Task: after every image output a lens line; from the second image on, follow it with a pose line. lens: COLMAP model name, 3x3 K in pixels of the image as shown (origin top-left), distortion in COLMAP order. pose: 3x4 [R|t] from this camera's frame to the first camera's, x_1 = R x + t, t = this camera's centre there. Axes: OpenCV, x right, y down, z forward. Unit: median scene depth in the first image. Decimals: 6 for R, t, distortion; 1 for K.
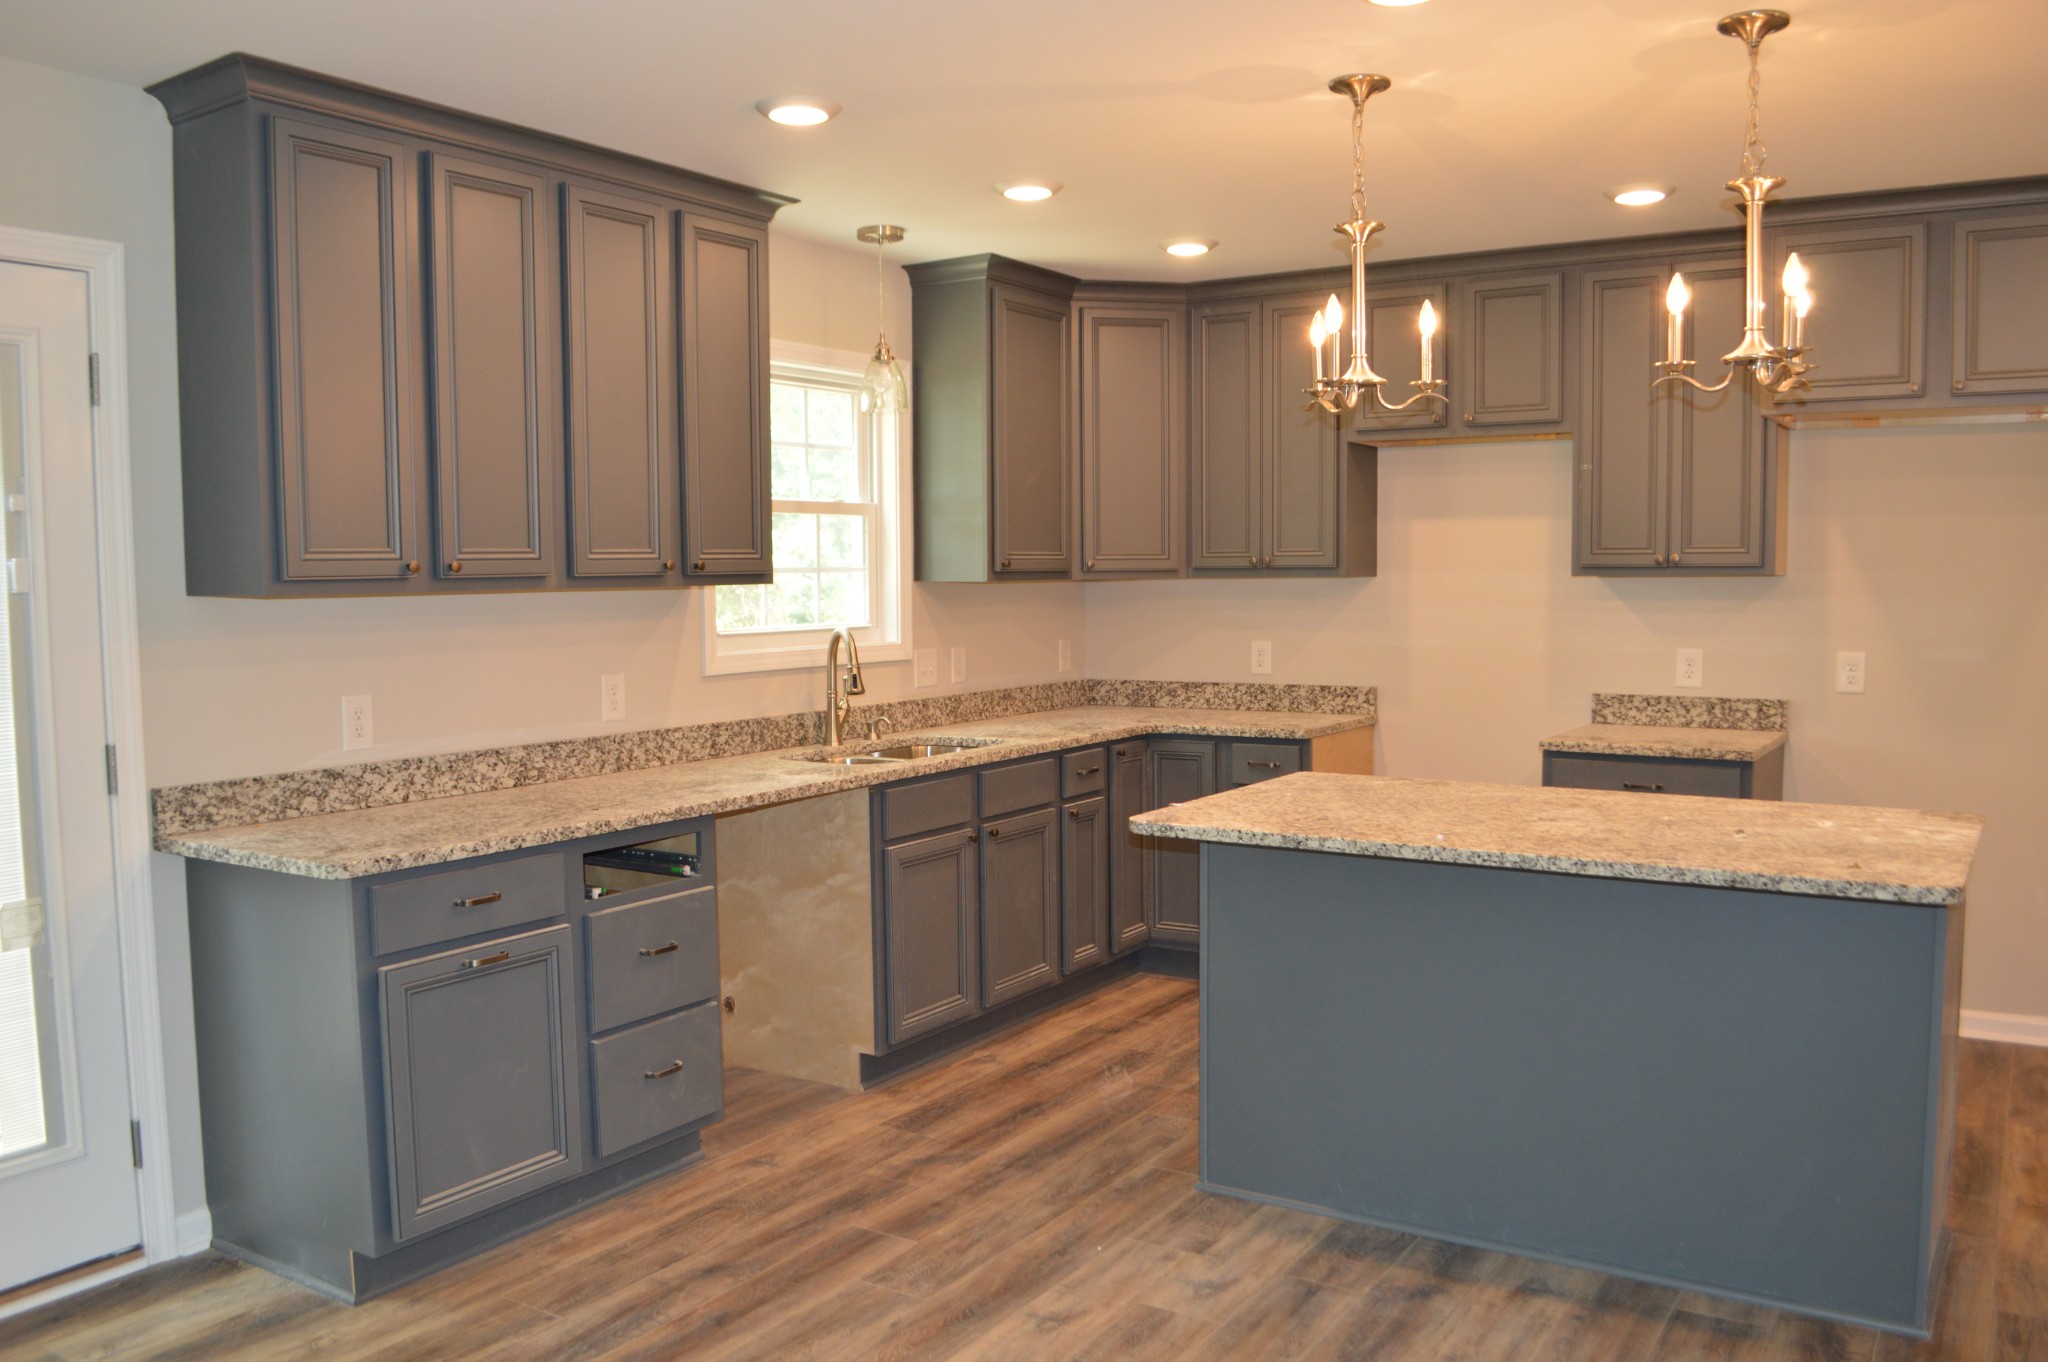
lens RADIAL K [[1554.5, 0, 1029.4], [0, 1554.5, 685.1], [0, 0, 1]] dist [-0.069106, 0.007390]
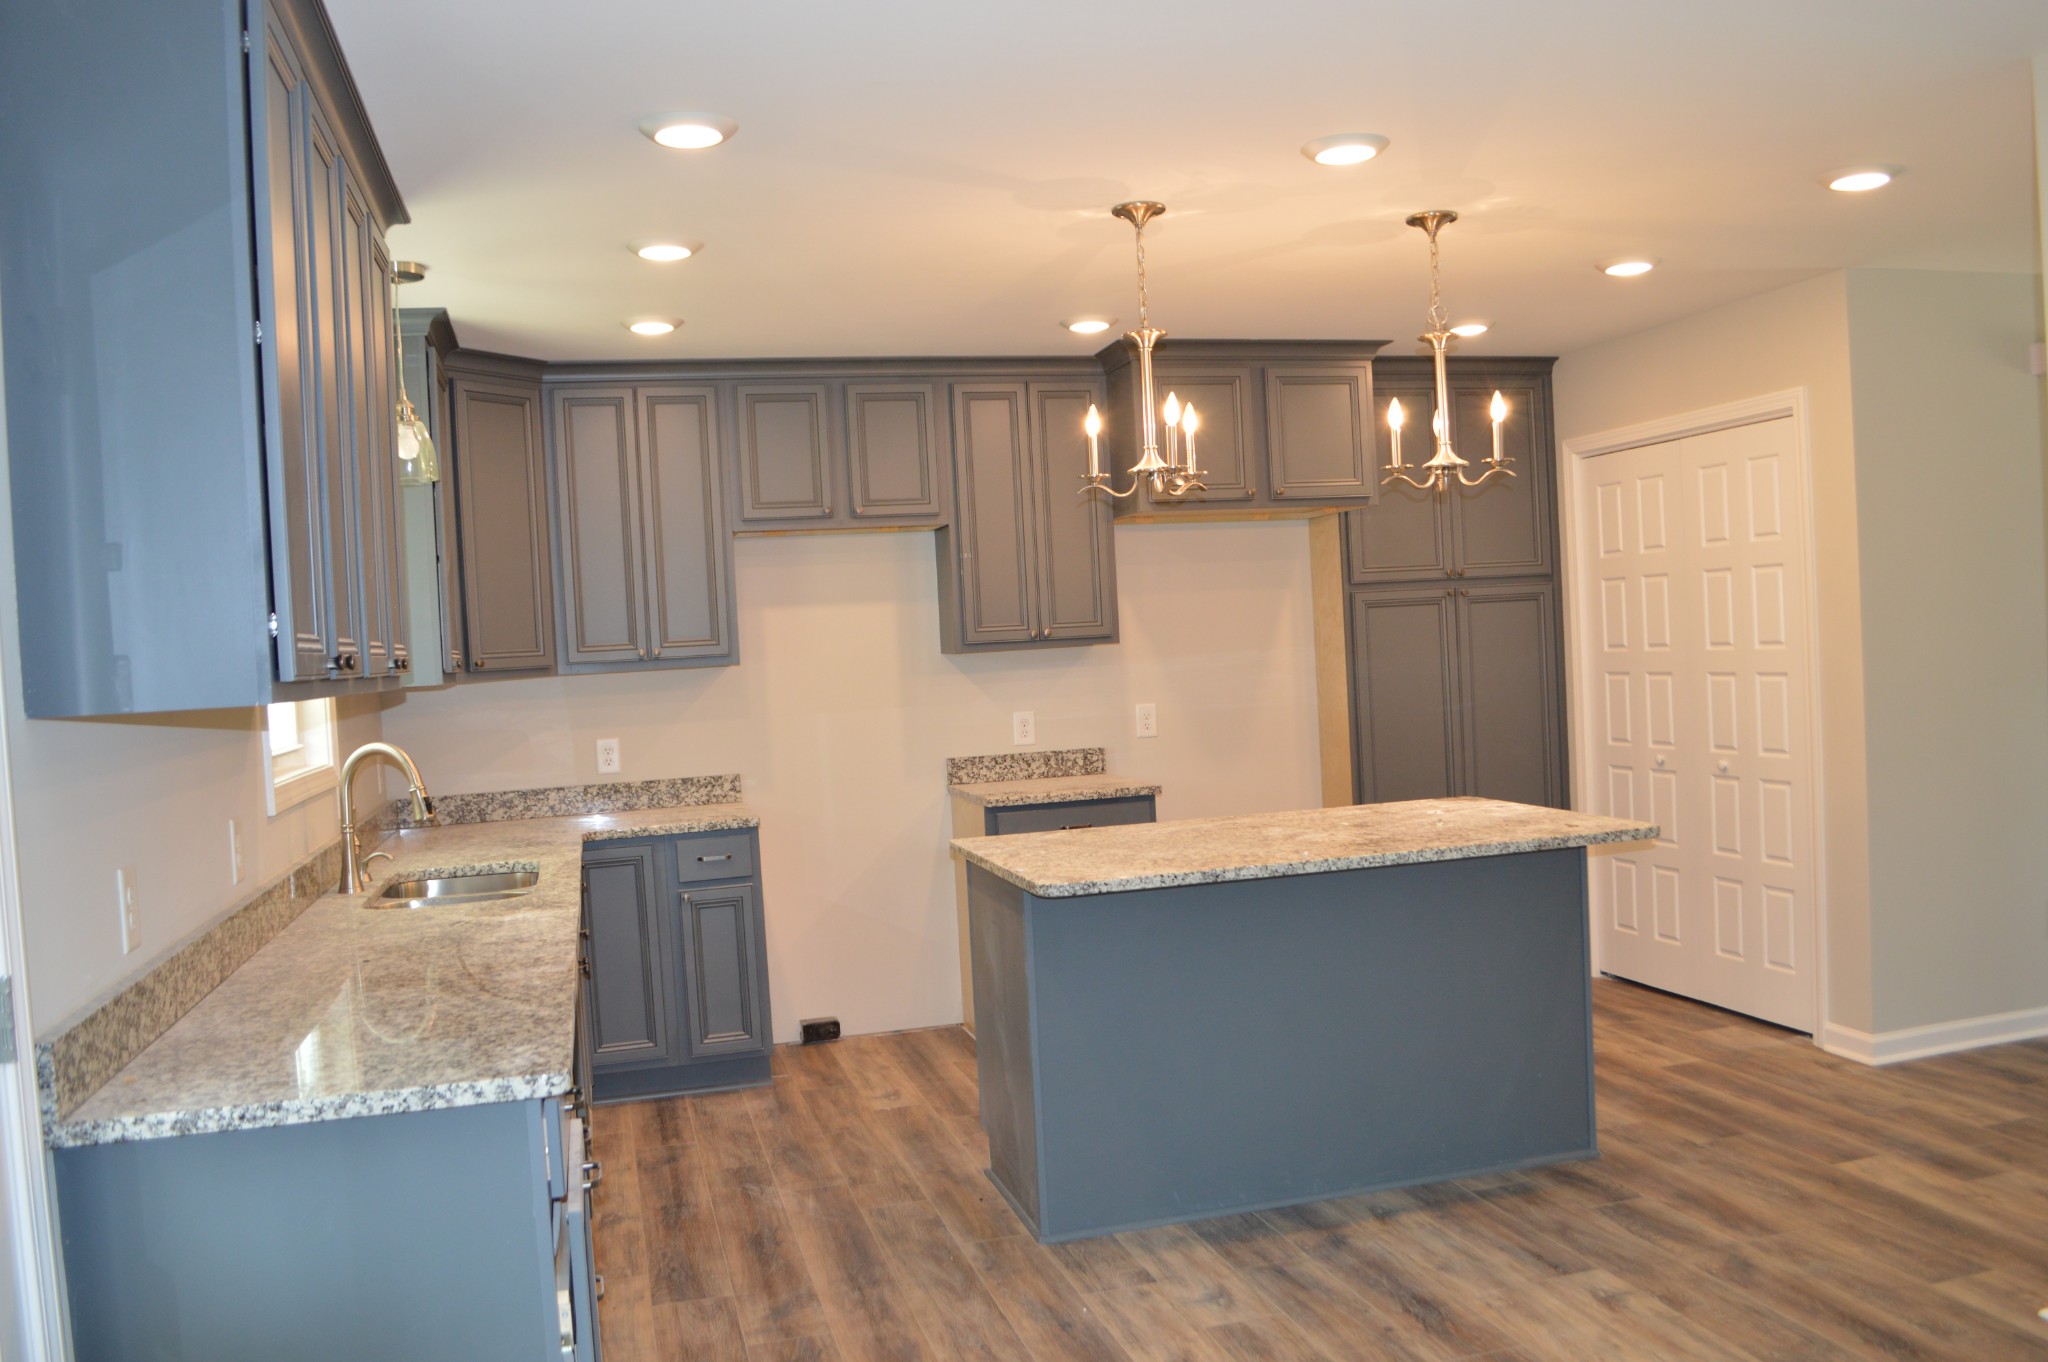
lens RADIAL K [[1554.5, 0, 1029.4], [0, 1554.5, 685.1], [0, 0, 1]] dist [-0.069106, 0.007390]
pose [[0.699544, -0.049814, 0.712851, -0.526086], [0.099504, 0.994639, -0.028141, -0.013222], [-0.707628, 0.090617, 0.700751, 0.218723]]
